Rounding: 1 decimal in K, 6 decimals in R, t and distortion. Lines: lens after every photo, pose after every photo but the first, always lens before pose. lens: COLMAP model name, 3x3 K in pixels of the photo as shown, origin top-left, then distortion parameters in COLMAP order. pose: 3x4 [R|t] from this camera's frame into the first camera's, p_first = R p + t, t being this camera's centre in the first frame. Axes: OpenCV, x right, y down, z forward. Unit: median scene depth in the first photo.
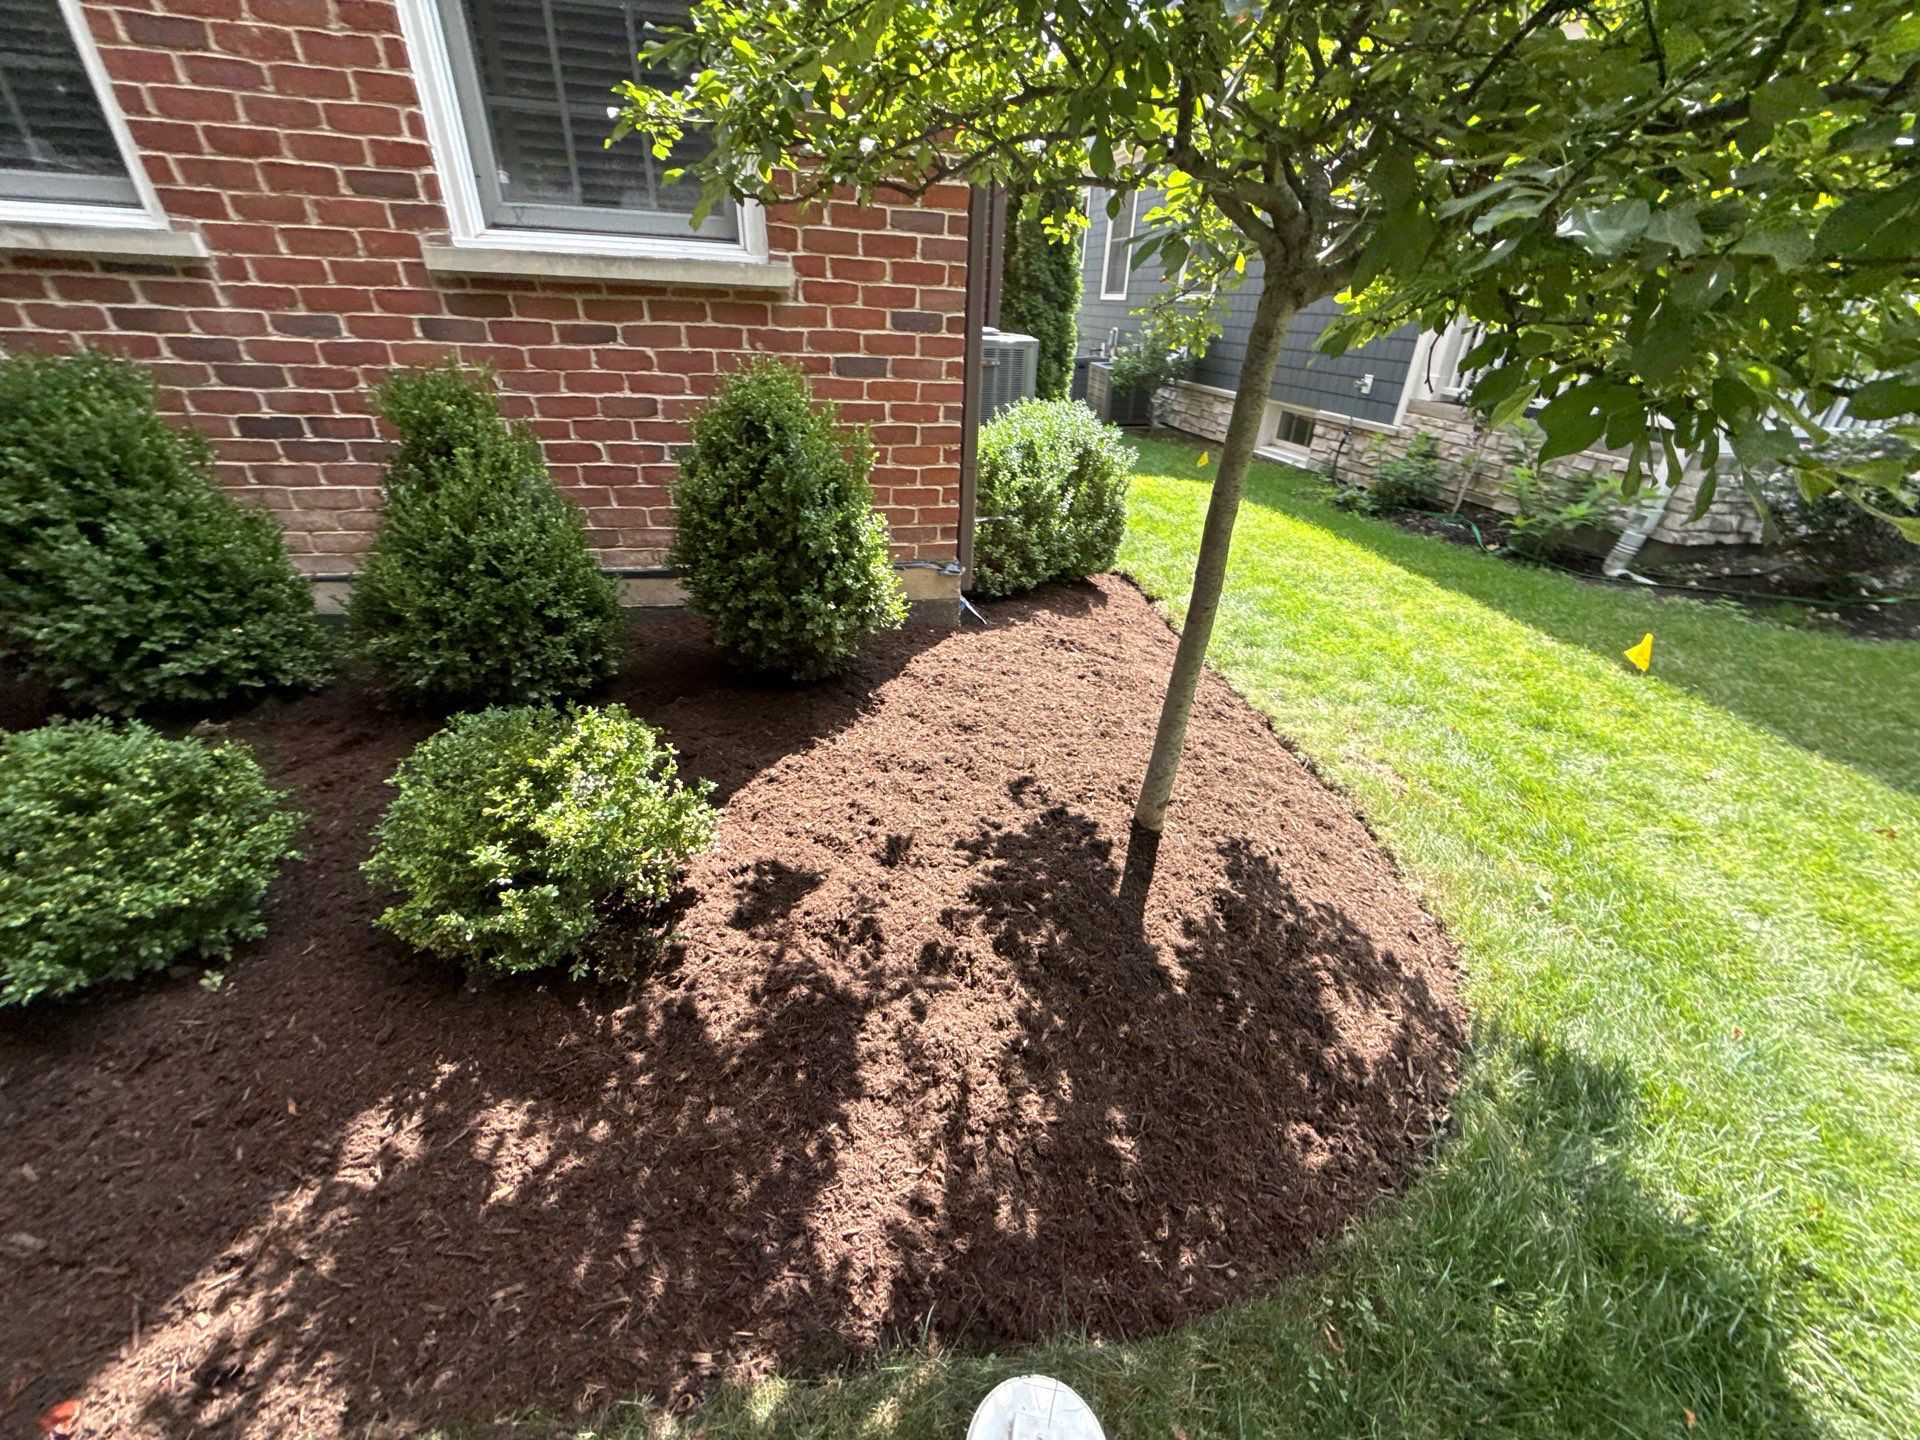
lens RADIAL K [[761.3, 0, 958.5], [0, 761.3, 718.3], [0, 0, 1]] dist [0.000693, -0.000216]
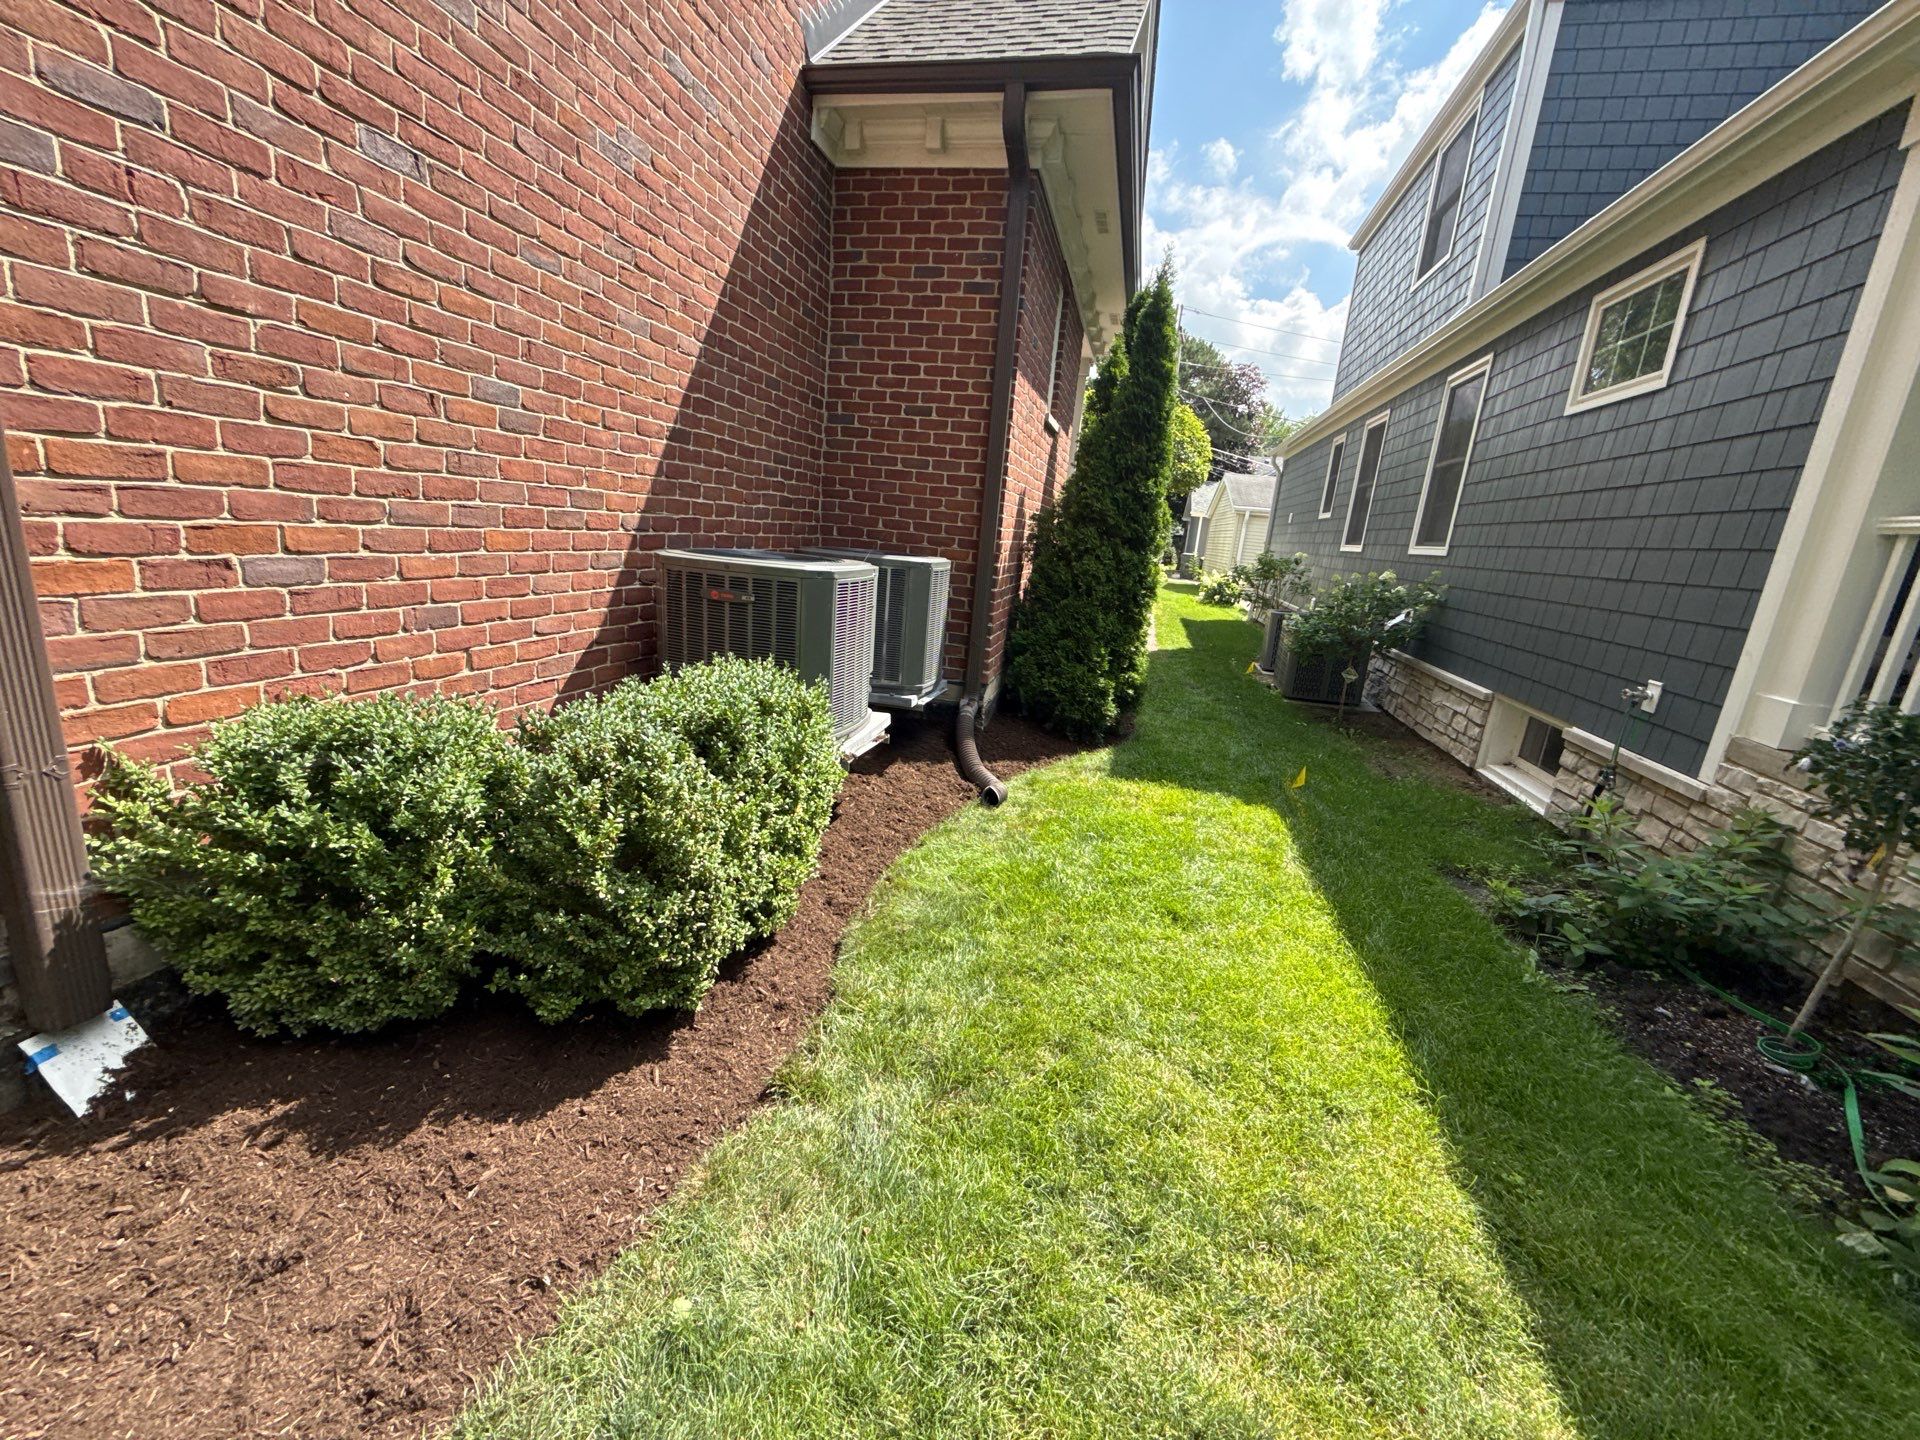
lens RADIAL K [[780.0, 0, 923.7], [0, 780.0, 717.4], [0, 0, 1]] dist [0.000957, -0.000066]
pose [[0.902066, 0.136440, -0.409463, 0.311892], [-0.244266, 0.943548, -0.223723, -0.181044], [0.355823, 0.301831, 0.884471, 0.340723]]
